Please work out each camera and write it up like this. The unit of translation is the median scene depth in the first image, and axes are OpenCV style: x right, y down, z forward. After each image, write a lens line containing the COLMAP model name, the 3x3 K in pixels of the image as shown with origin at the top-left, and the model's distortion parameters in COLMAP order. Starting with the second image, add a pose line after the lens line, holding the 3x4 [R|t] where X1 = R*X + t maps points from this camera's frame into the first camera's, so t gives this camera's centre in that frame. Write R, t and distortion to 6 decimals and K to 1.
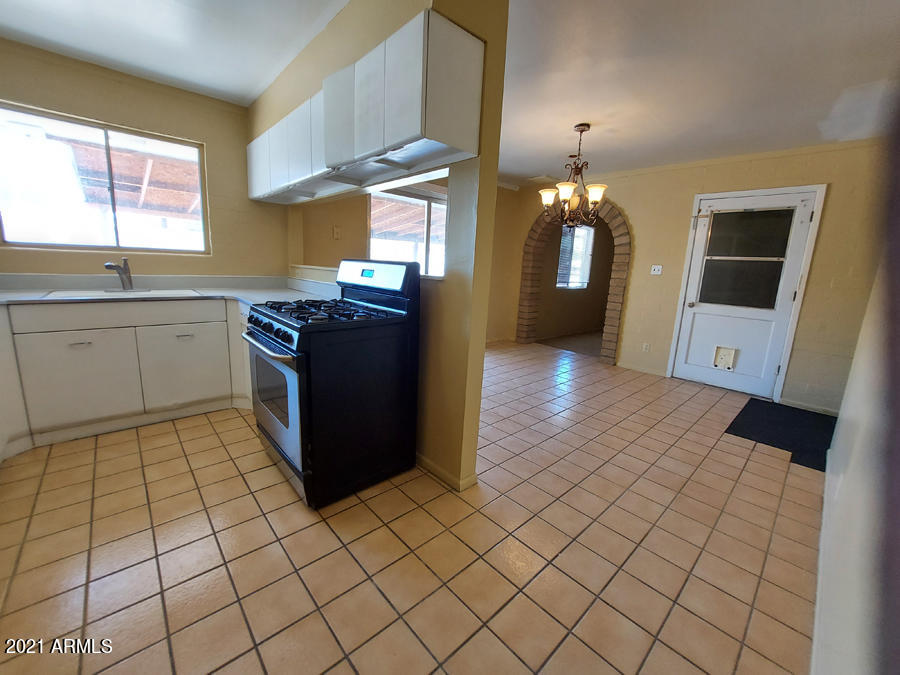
lens RADIAL K [[361.0, 0, 442.5], [0, 361.0, 336.2], [0, 0, 1]] dist [-0.016299, -0.001315]
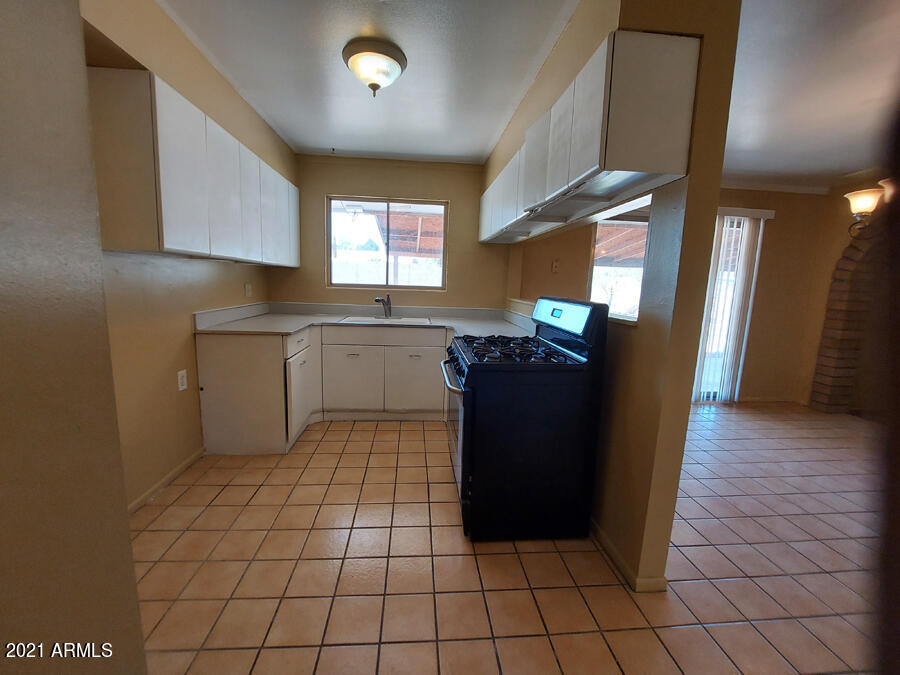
lens RADIAL K [[361.0, 0, 441.8], [0, 361.0, 334.7], [0, 0, 1]] dist [-0.016299, -0.001315]
pose [[0.788758, 0.069009, -0.610818, 0.120207], [-0.113883, 0.992881, -0.034886, -0.042332], [0.604062, 0.097078, 0.791002, 0.055208]]
